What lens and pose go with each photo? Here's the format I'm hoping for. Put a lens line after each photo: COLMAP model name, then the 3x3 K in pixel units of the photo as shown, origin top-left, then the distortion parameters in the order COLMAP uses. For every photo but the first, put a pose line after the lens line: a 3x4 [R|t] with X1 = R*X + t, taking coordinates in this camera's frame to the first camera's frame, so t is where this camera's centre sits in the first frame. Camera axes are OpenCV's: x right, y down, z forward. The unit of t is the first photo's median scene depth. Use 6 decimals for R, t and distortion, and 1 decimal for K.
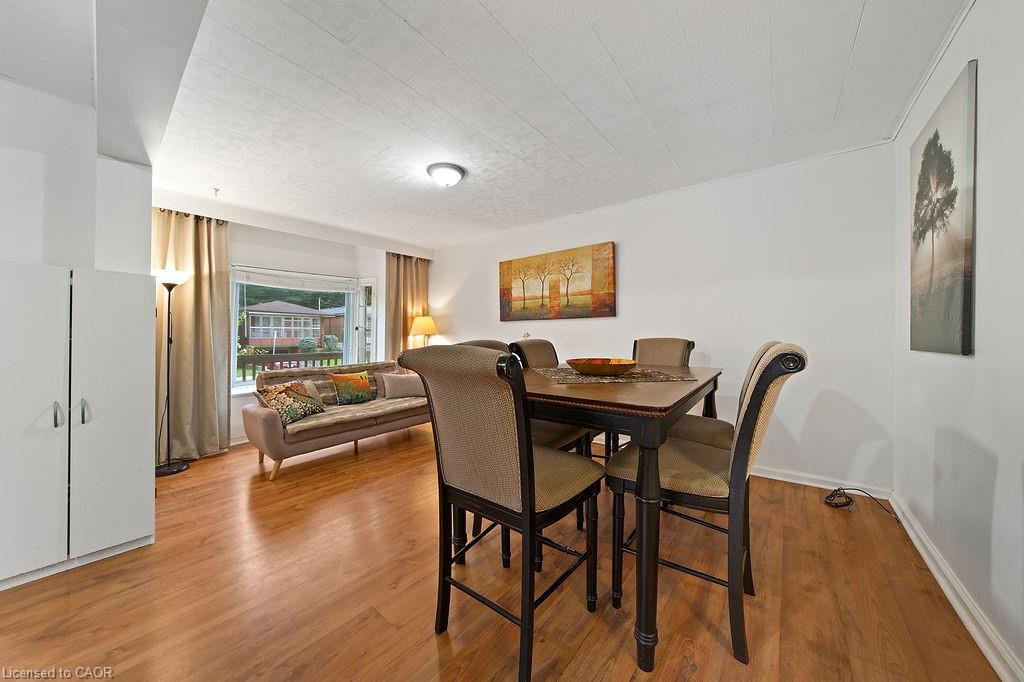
lens RADIAL K [[346.2, 0, 510.0], [0, 346.2, 341.8], [0, 0, 1]] dist [-0.036037, 0.009061]
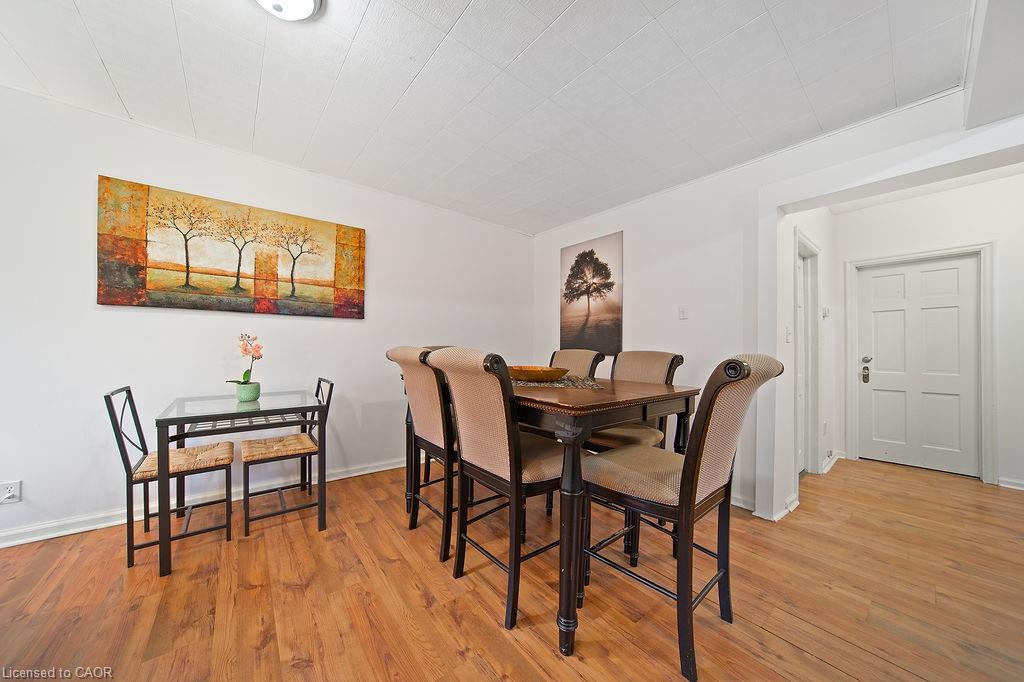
lens RADIAL K [[344.3, 0, 511.9], [0, 344.3, 347.9], [0, 0, 1]] dist [-0.044337, 0.014252]
pose [[0.214939, 0.005558, 0.976612, -0.411662], [-0.002194, 0.999984, -0.005208, -0.000294], [-0.976625, -0.001023, 0.214948, 0.452216]]
